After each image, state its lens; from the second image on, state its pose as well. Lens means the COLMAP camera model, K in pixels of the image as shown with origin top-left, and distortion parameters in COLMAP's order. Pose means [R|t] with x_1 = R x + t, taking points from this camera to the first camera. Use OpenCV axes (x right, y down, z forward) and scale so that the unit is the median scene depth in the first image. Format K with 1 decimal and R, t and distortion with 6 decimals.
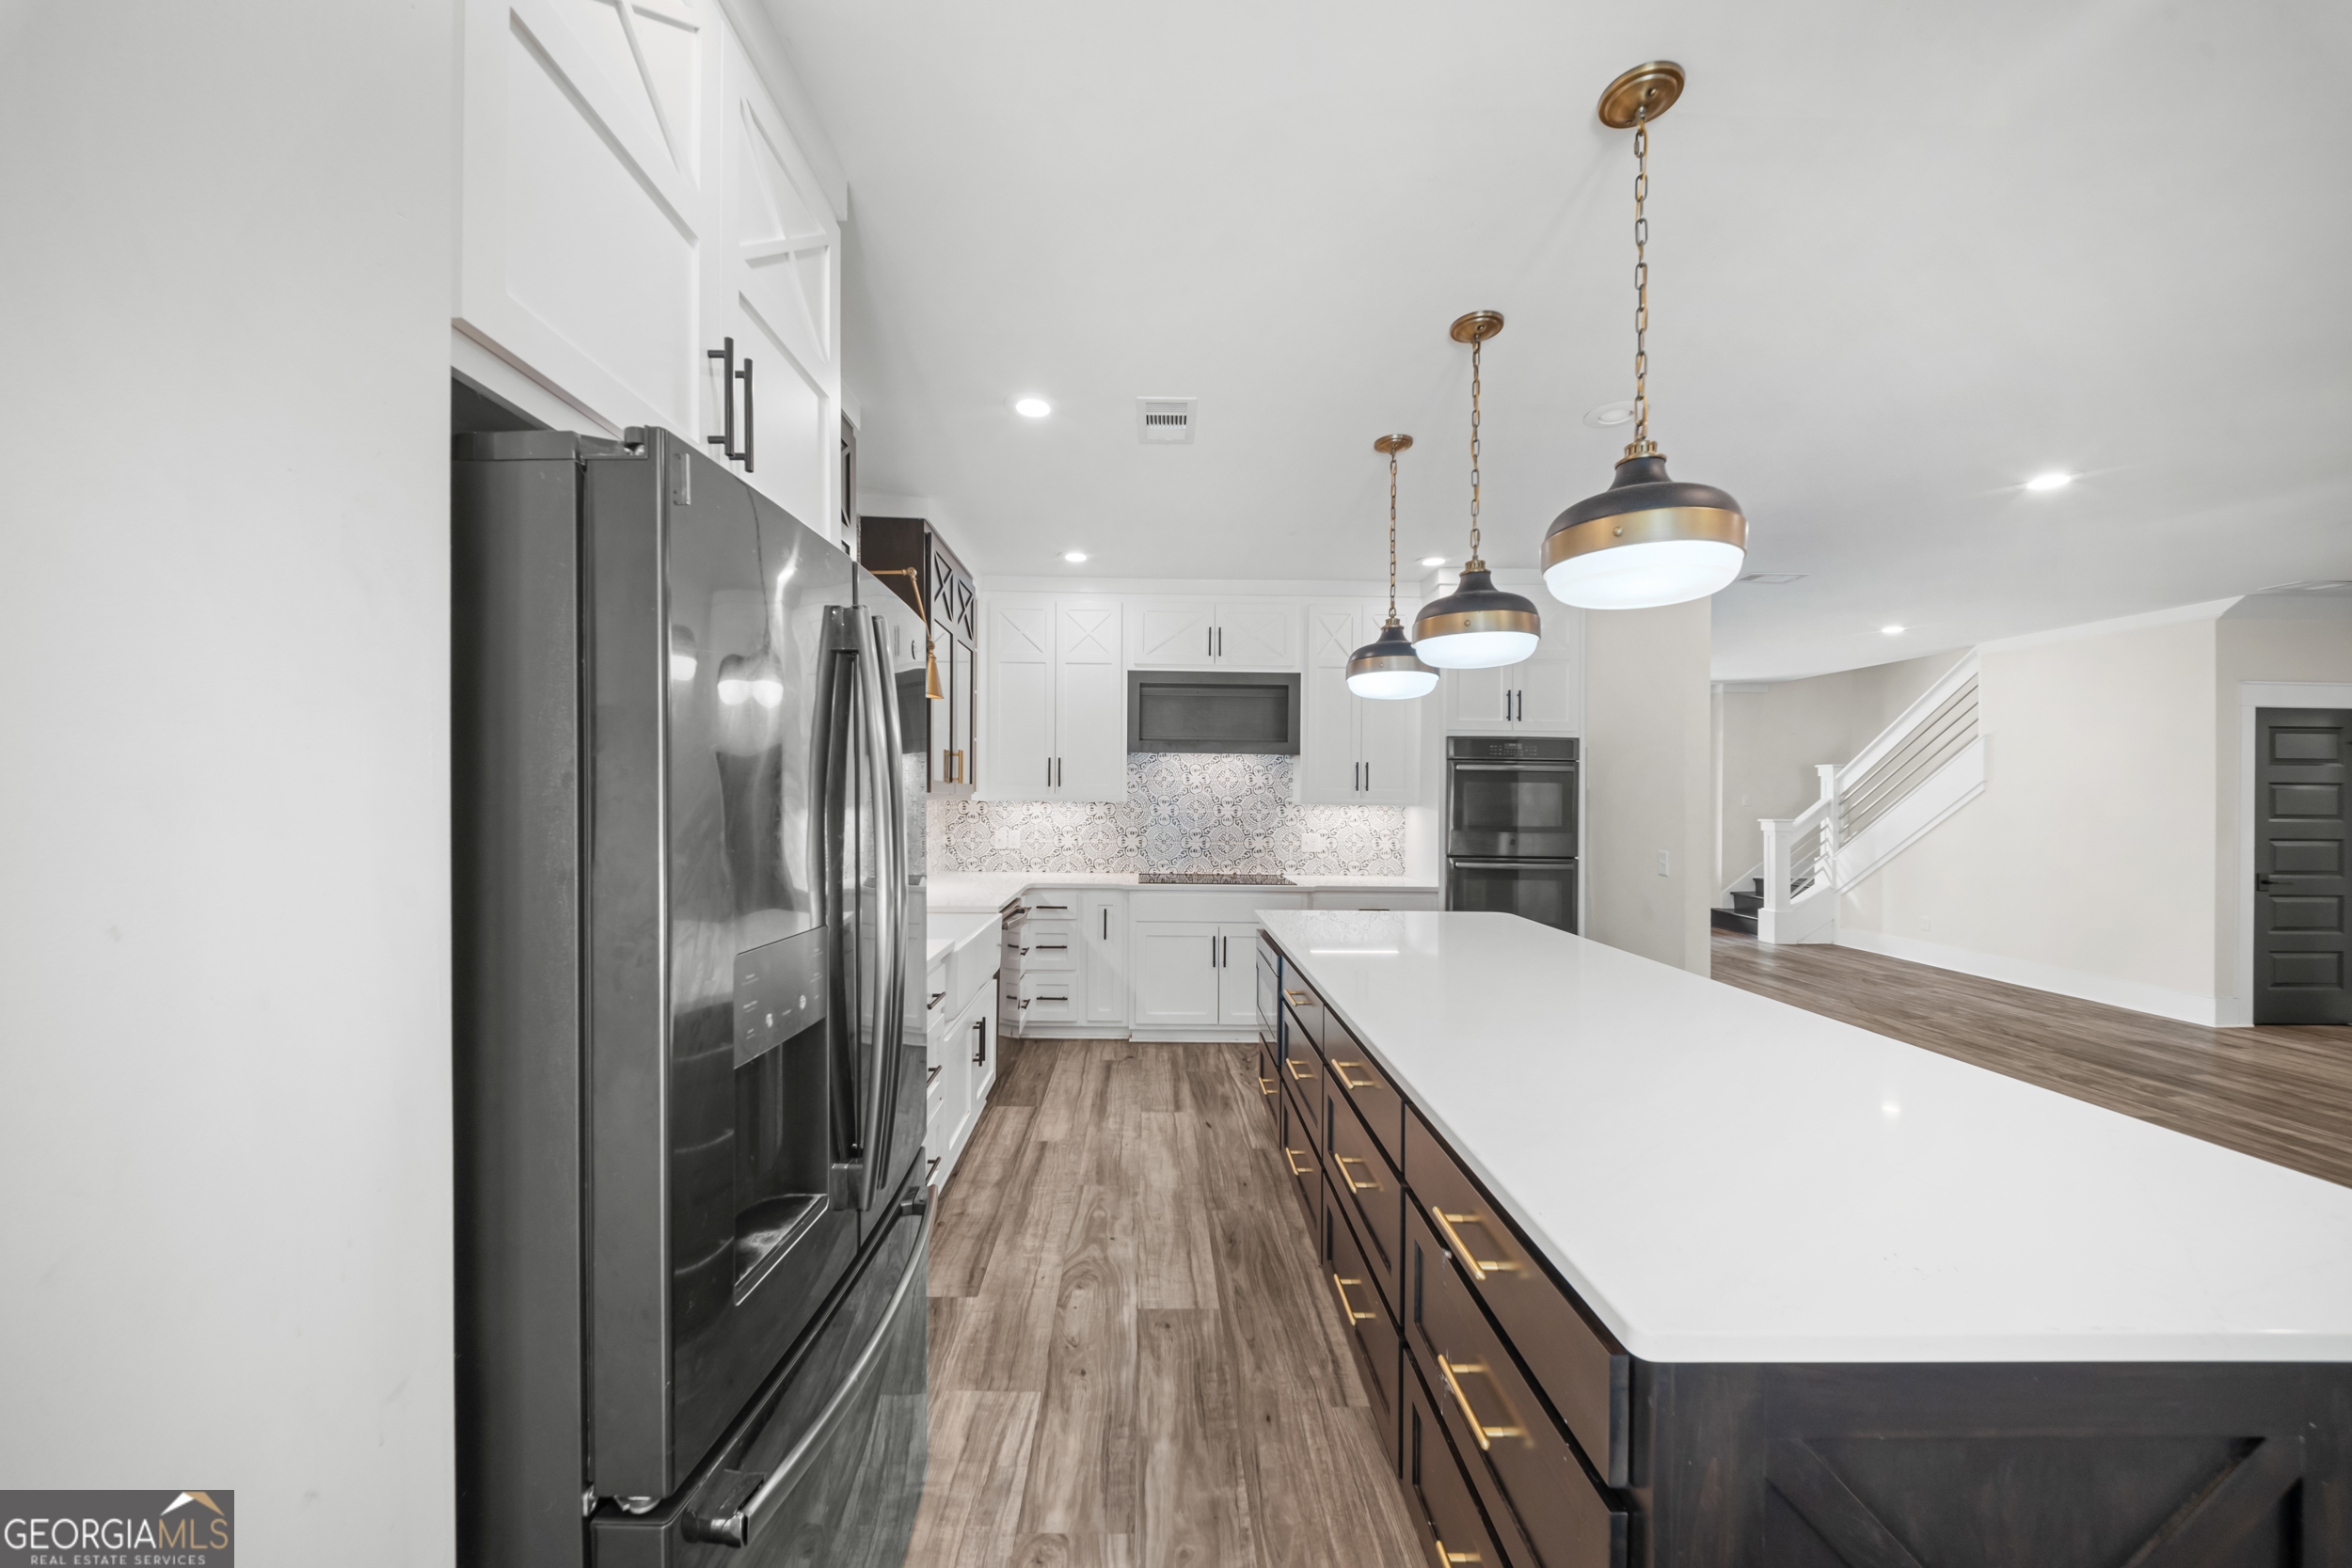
lens RADIAL K [[831.5, 0, 1178.9], [0, 831.5, 791.5], [0, 0, 1]] dist [-0.005890, -0.000053]
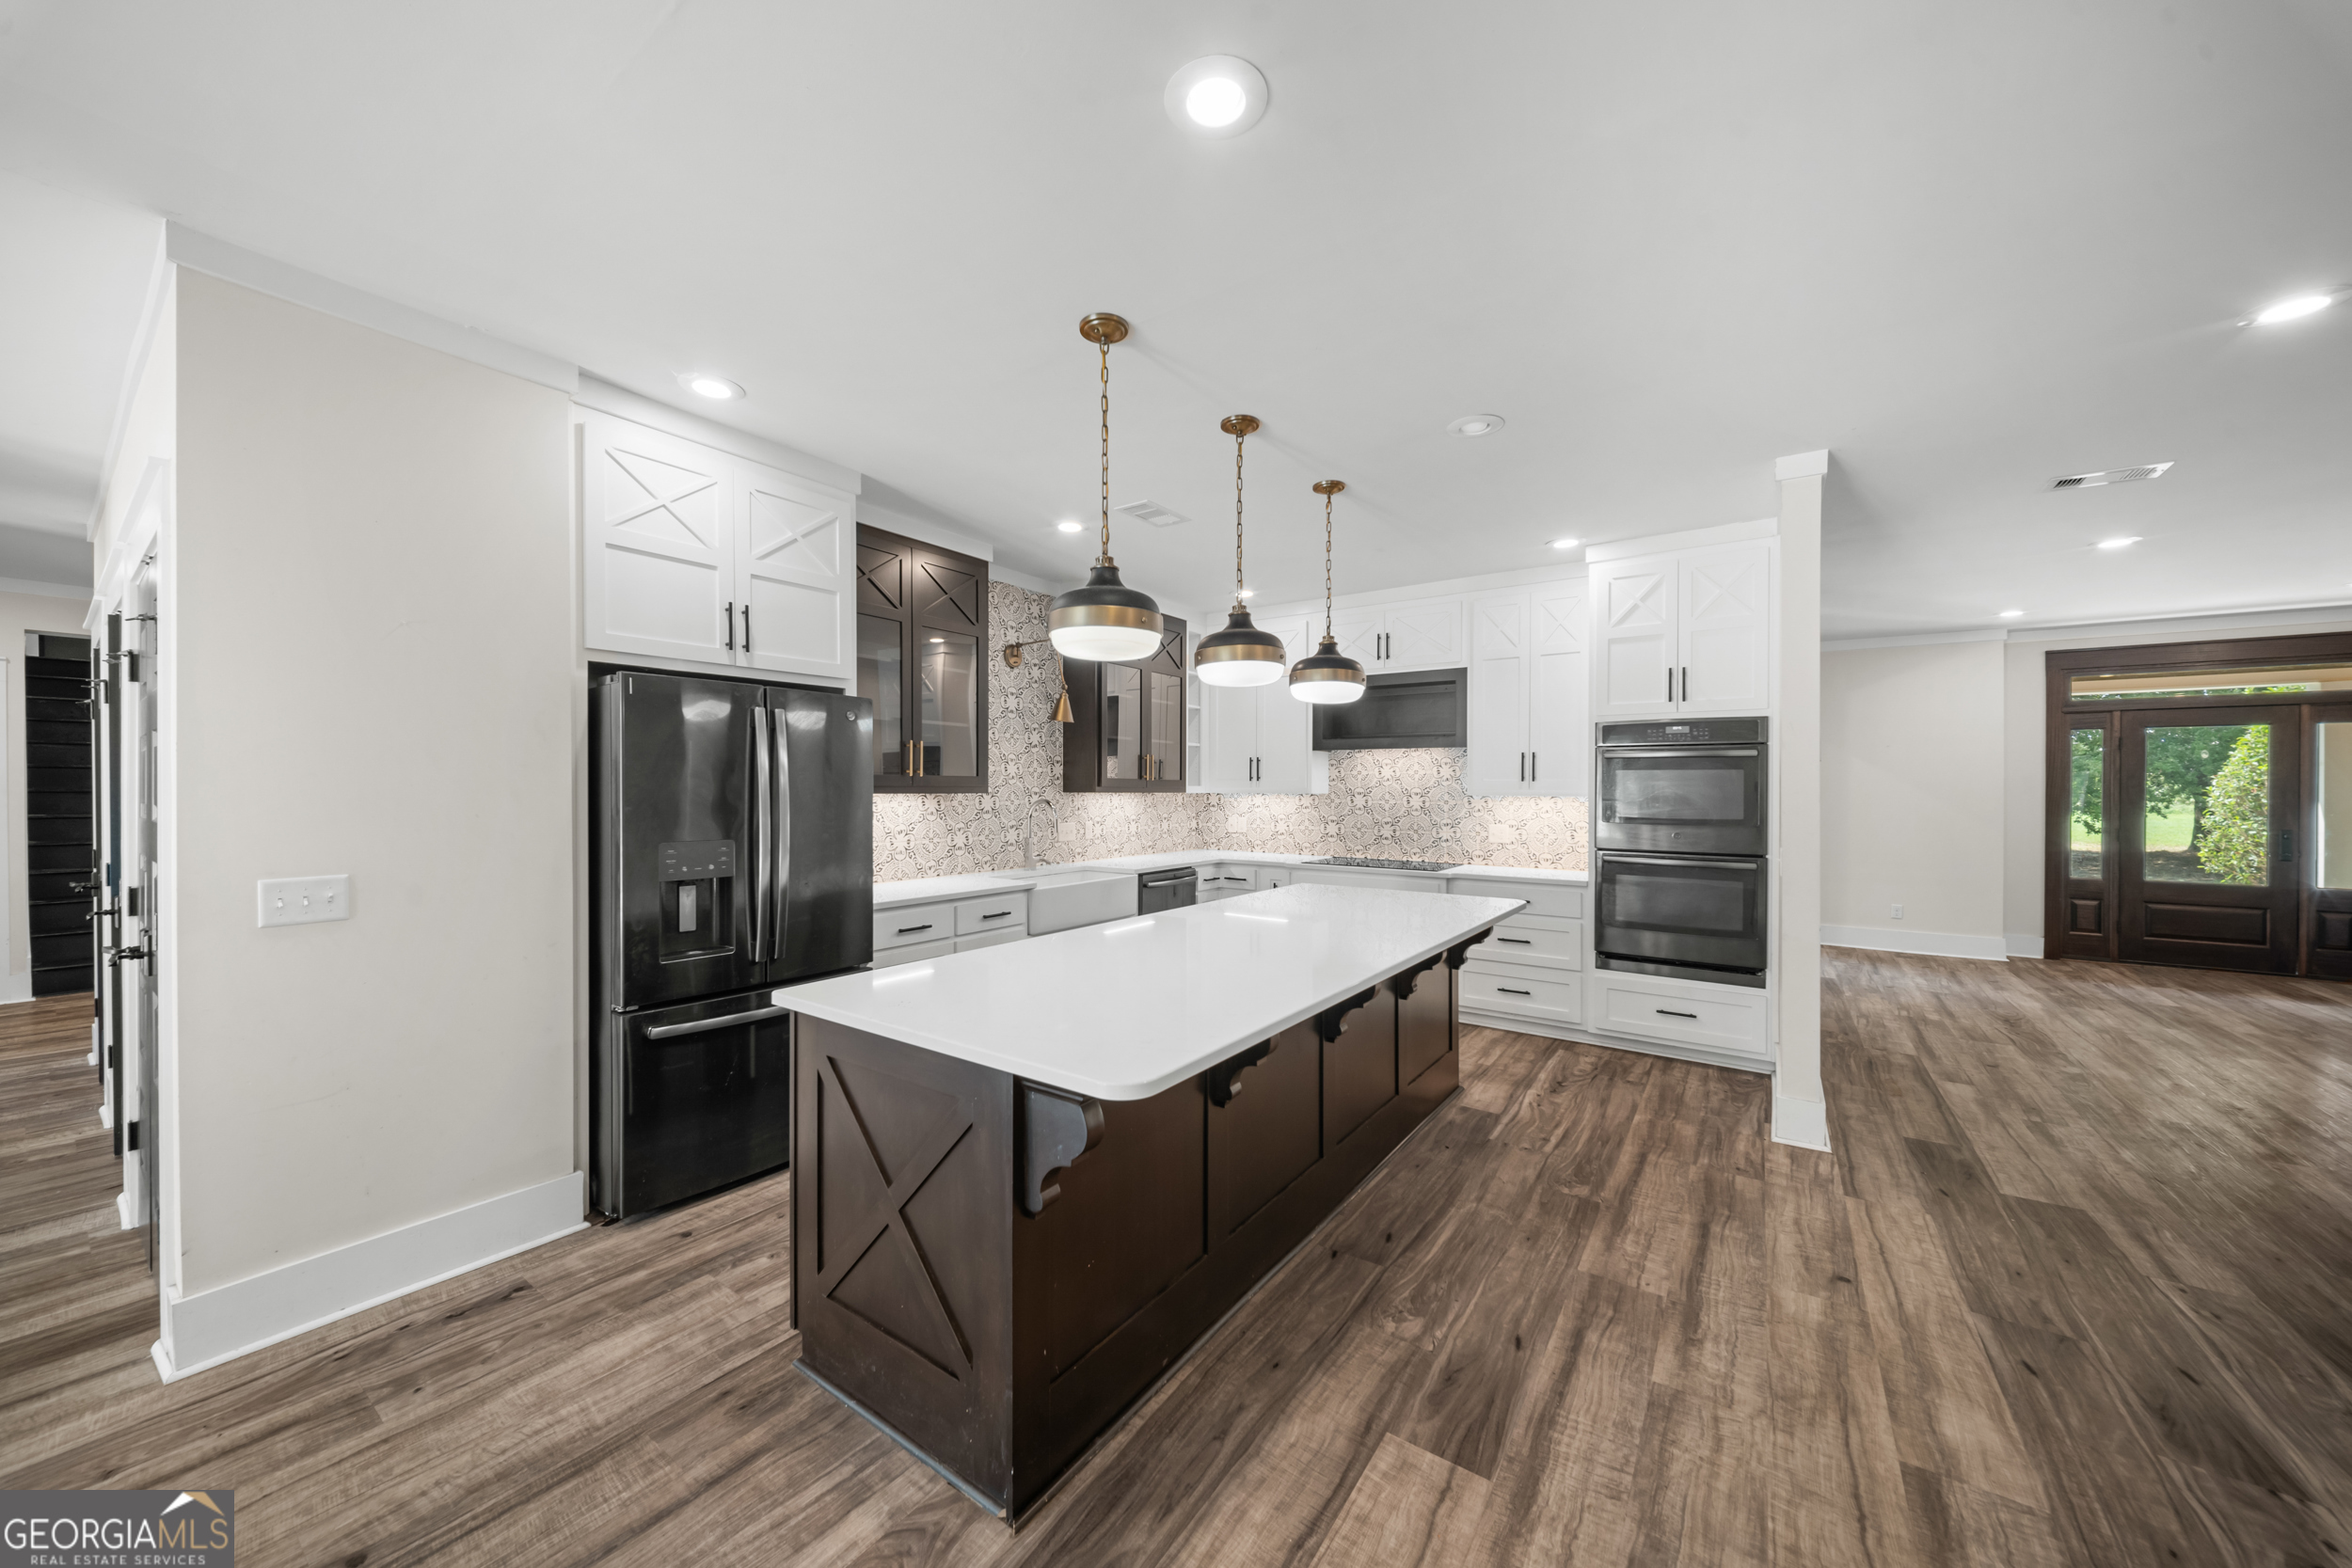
lens RADIAL K [[831.5, 0, 1188.6], [0, 831.5, 787.3], [0, 0, 1]] dist [-0.005890, -0.000053]
pose [[0.801701, -0.009410, -0.597651, 0.477263], [0.015482, 0.999868, 0.005024, -0.005023], [0.597525, -0.013281, 0.801740, -0.029864]]
